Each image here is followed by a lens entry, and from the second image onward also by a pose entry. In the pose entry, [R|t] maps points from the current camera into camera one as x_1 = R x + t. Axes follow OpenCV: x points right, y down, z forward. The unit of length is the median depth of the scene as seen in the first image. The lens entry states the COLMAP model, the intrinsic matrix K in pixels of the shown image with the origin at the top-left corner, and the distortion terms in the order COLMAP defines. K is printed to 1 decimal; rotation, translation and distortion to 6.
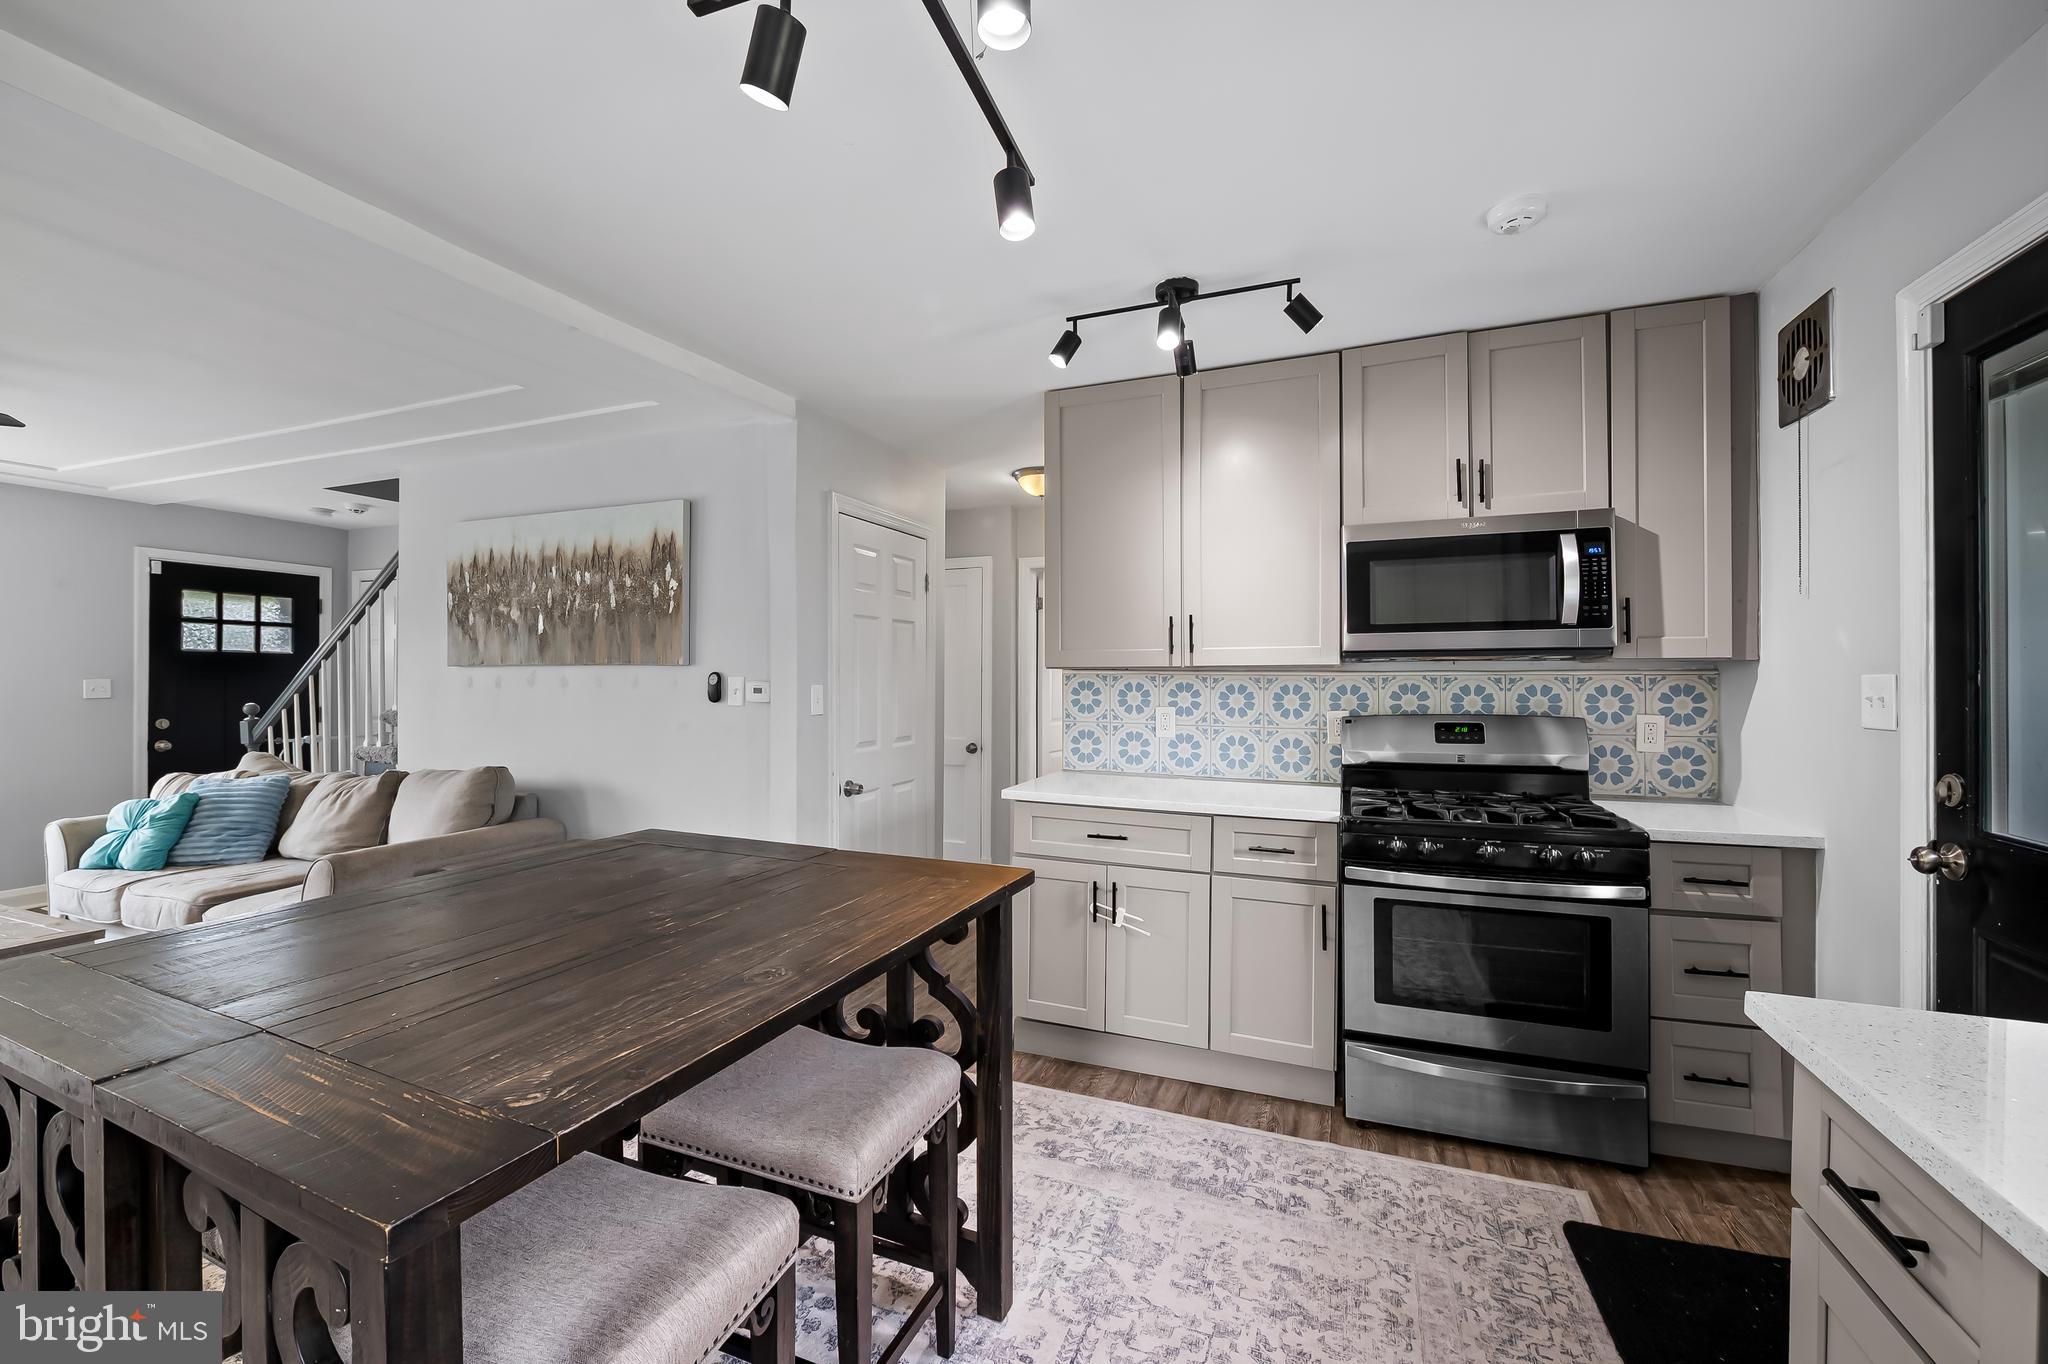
lens RADIAL K [[810.4, 0, 1024.6], [0, 810.4, 653.4], [0, 0, 1]] dist [-0.007691, 0.000144]
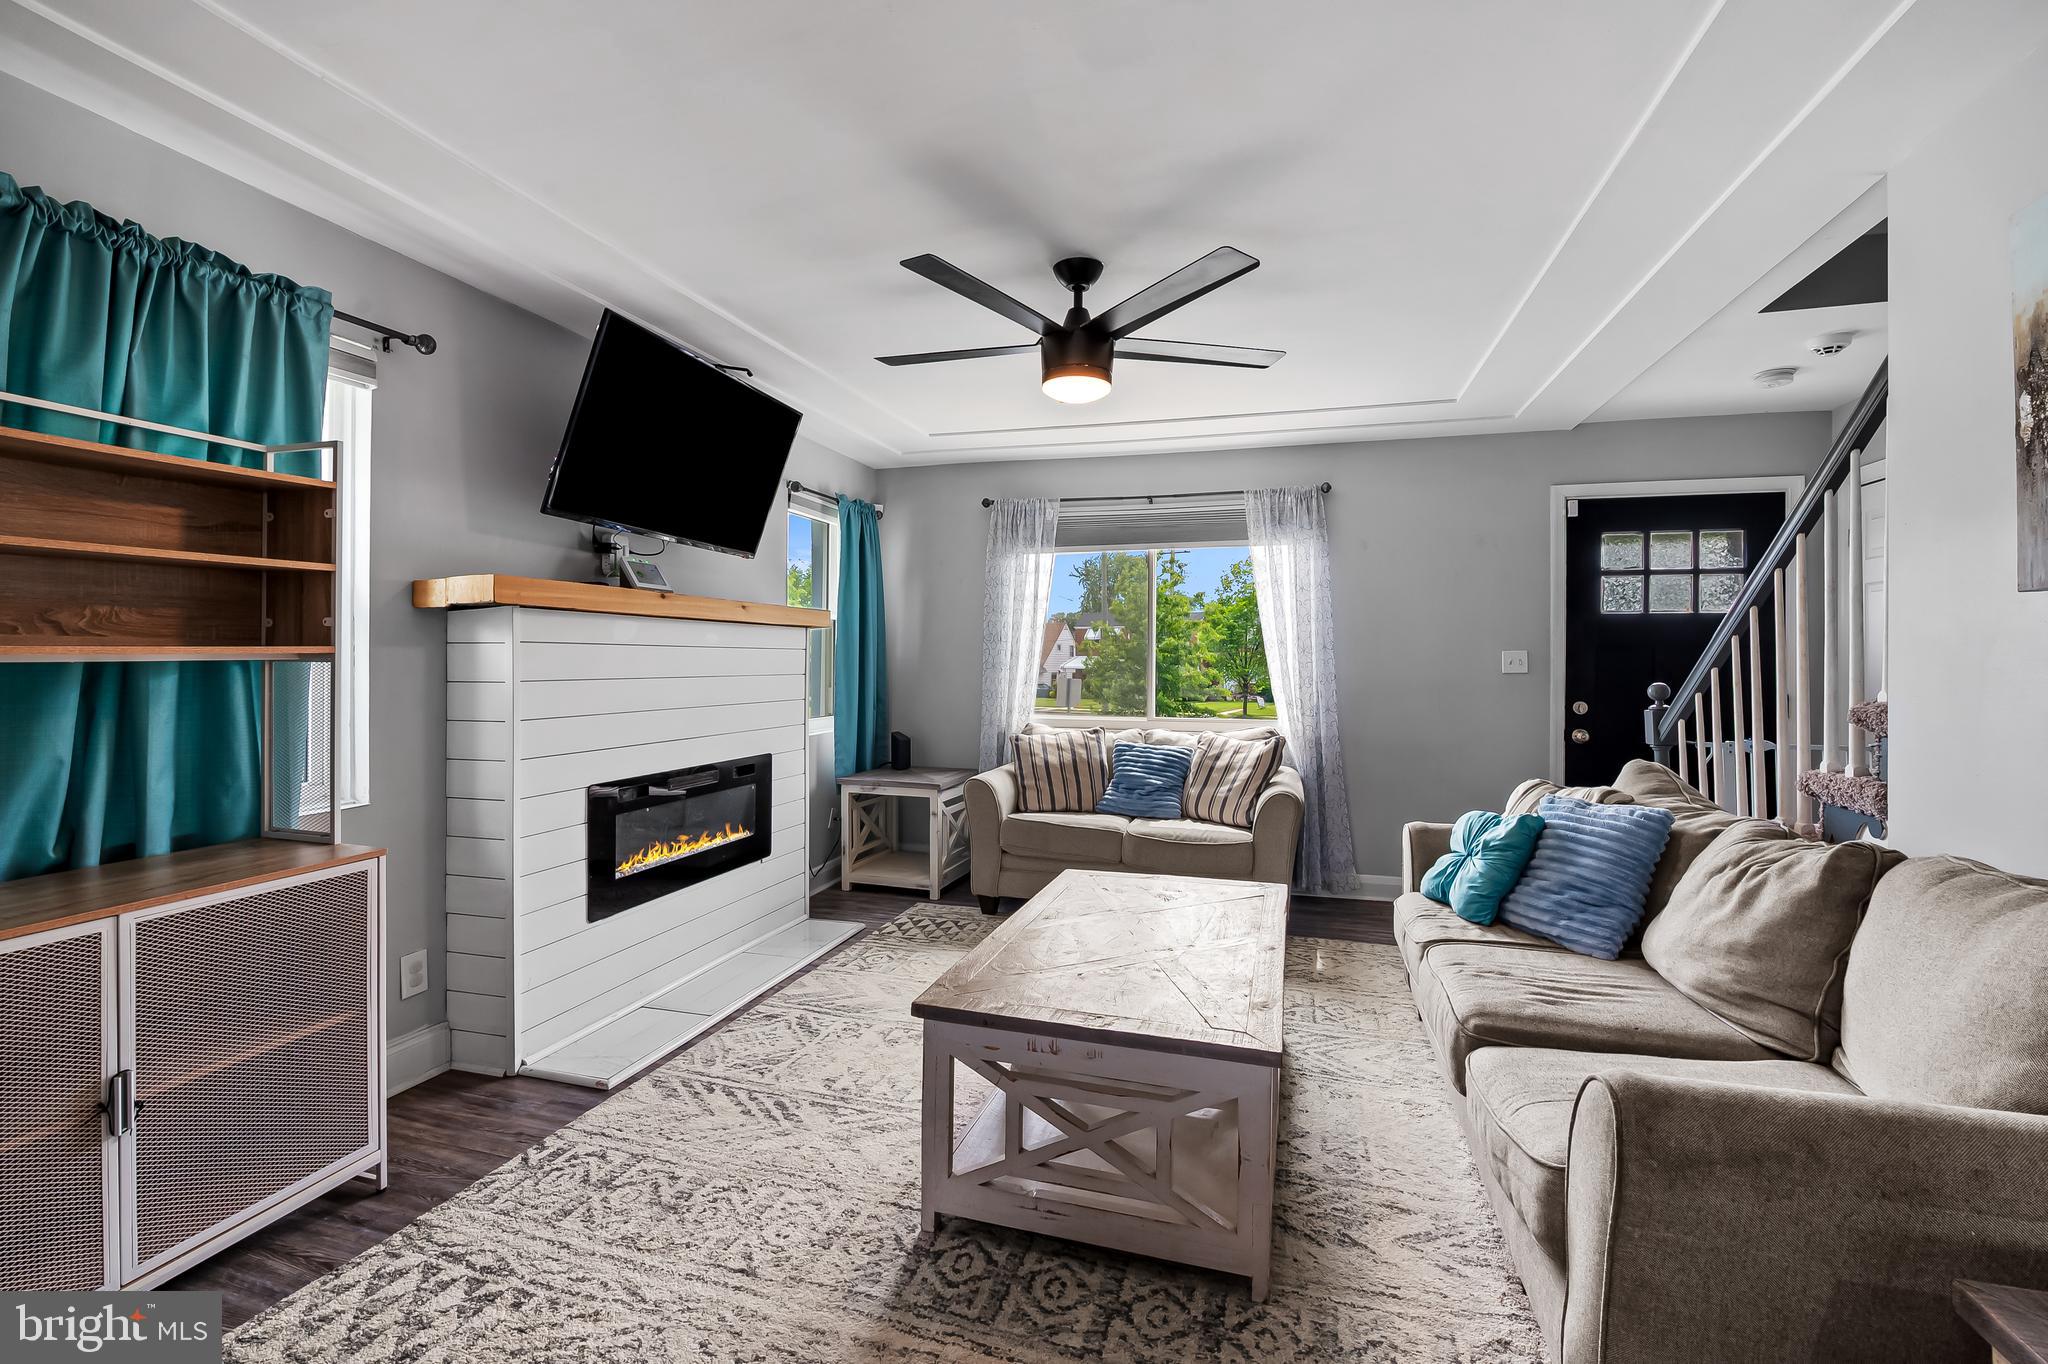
lens RADIAL K [[867.0, 0, 1033.6], [0, 867.0, 696.9], [0, 0, 1]] dist [-0.006130, -0.001148]
pose [[0.087398, 0.036995, -0.995486, -0.381452], [0.022916, 0.998971, 0.039136, 0.041810], [0.995910, -0.026233, 0.086460, 0.537033]]
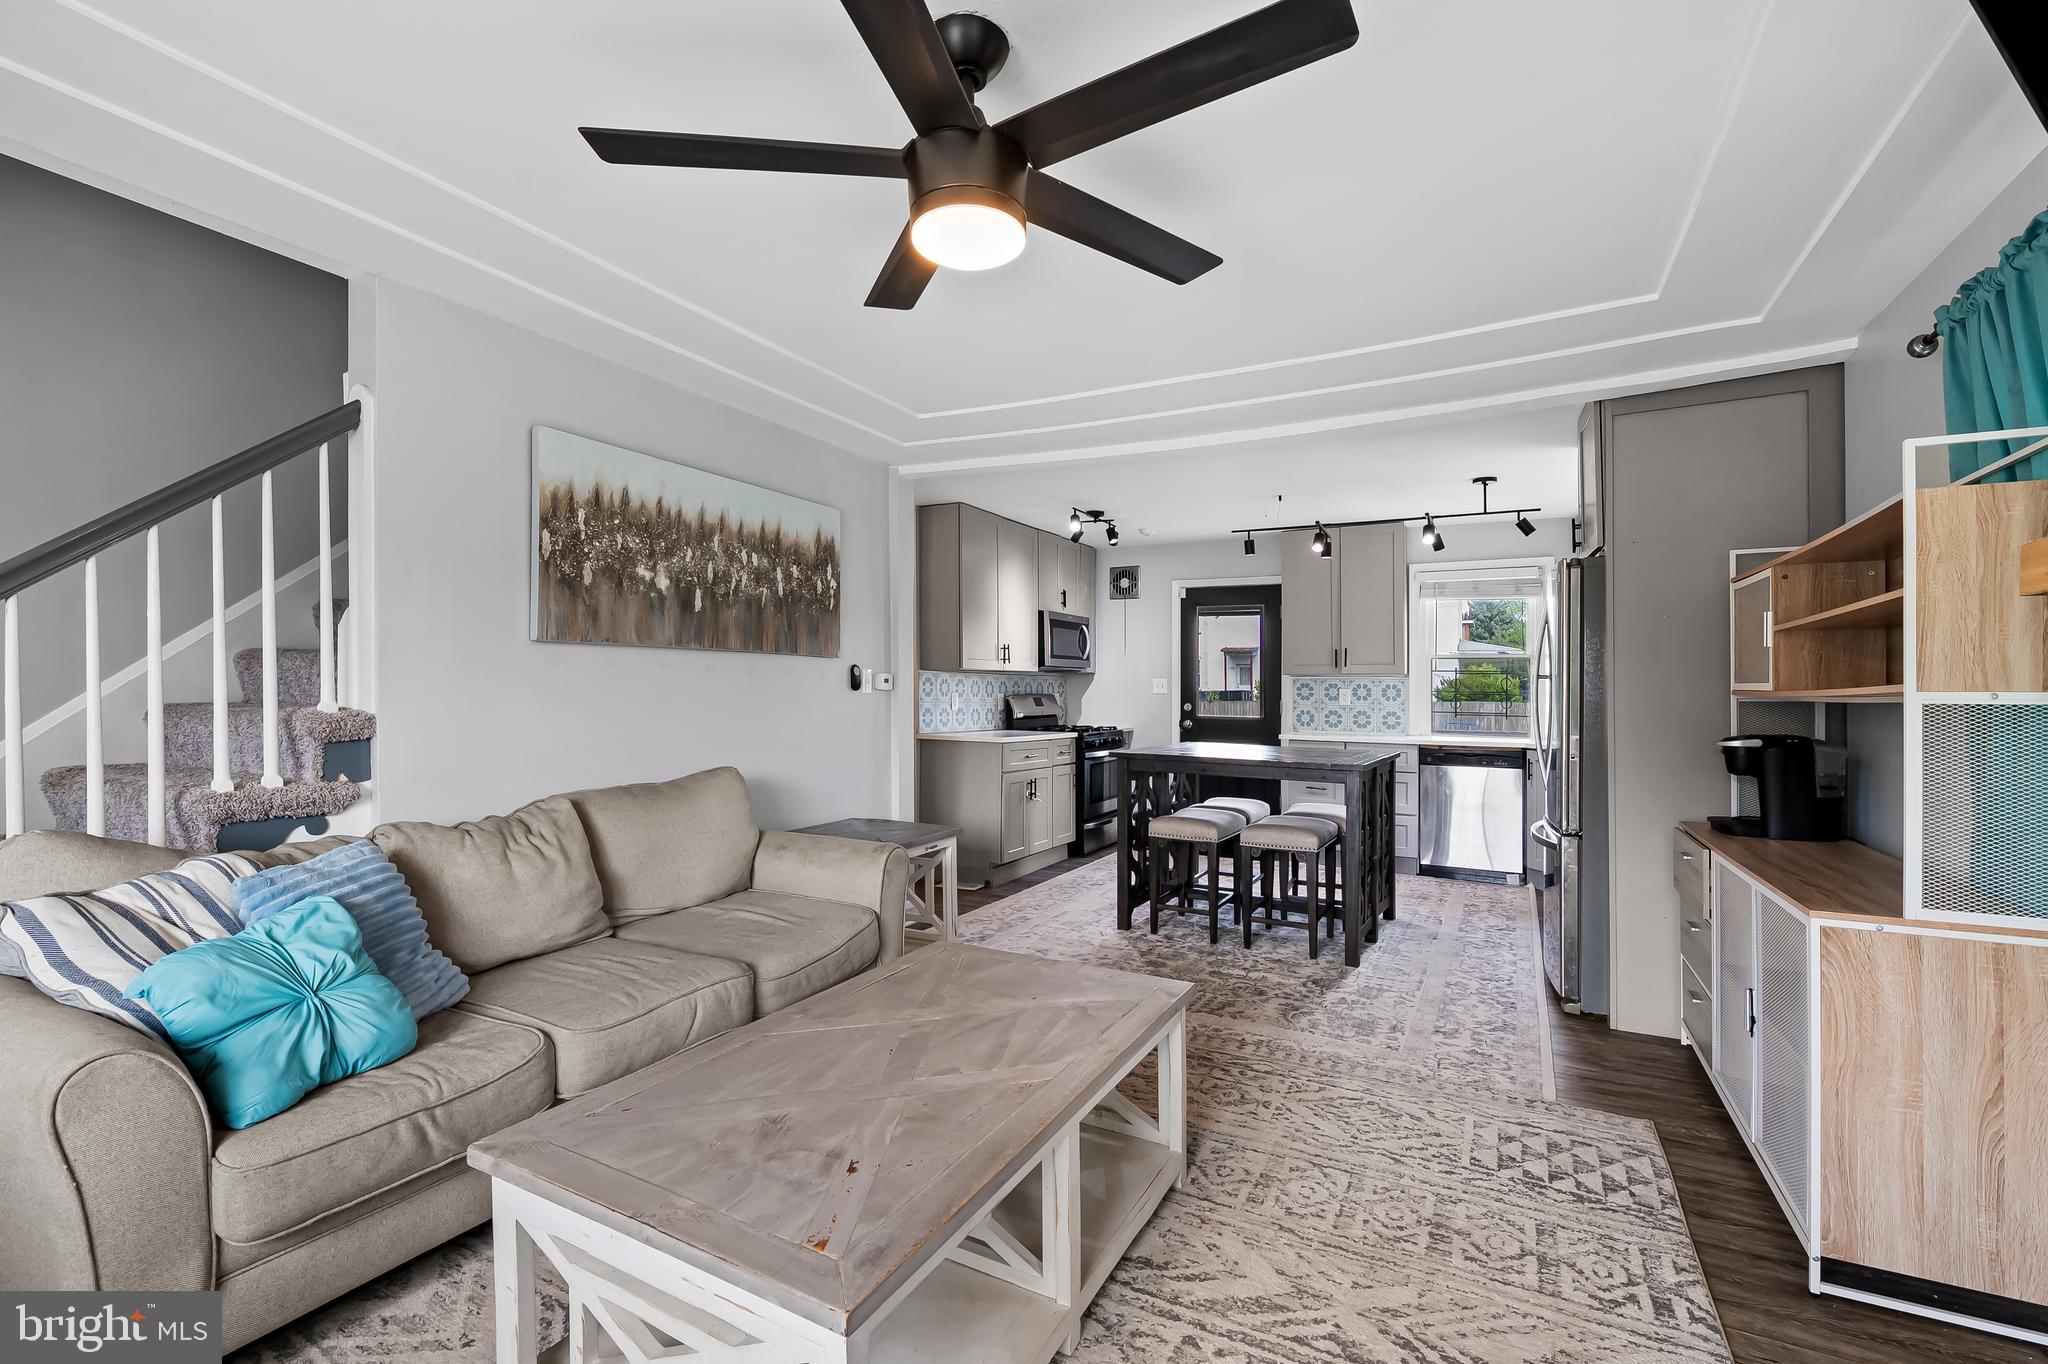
lens RADIAL K [[867.0, 0, 1021.2], [0, 867.0, 684.4], [0, 0, 1]] dist [-0.006130, -0.001148]
pose [[0.126855, 0.007651, 0.991892, -1.478924], [-0.036293, 0.999336, -0.003067, 0.043281], [-0.991257, -0.035609, 0.127048, 0.555165]]
